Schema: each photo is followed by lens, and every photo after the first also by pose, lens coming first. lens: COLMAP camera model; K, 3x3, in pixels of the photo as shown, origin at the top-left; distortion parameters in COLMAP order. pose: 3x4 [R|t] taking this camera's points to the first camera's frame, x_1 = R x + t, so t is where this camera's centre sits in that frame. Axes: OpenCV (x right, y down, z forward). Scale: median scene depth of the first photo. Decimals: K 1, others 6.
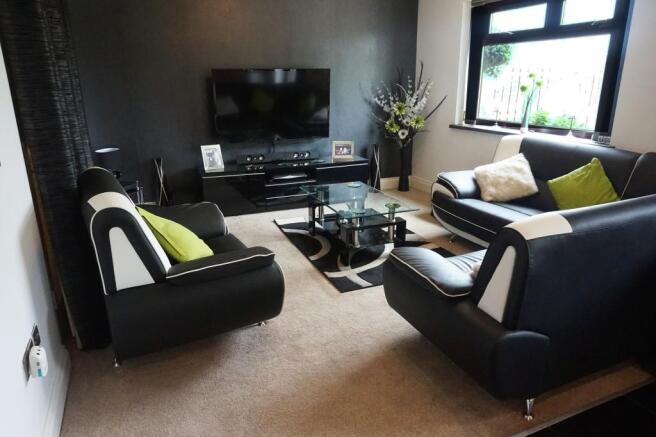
lens RADIAL K [[442.4, 0, 329.4], [0, 442.4, 218.2], [0, 0, 1]] dist [-0.018783, 0.000072]
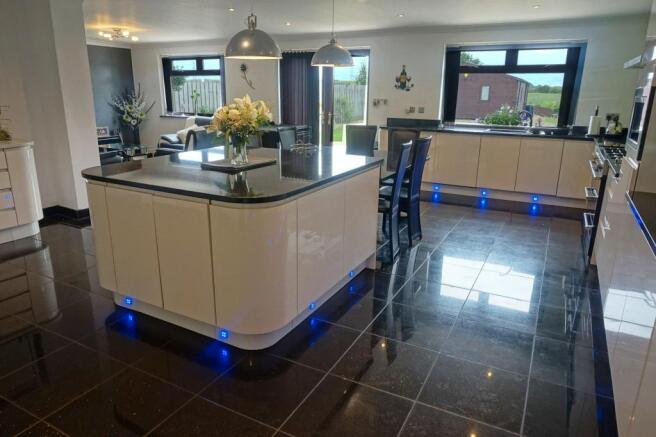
lens RADIAL K [[442.4, 0, 328.3], [0, 442.4, 216.9], [0, 0, 1]] dist [-0.018783, 0.000072]
pose [[0.789501, -0.159318, 0.592710, -0.350986], [0.170084, 0.984692, 0.038126, 0.270127], [-0.589711, 0.070710, 0.804513, -0.934774]]
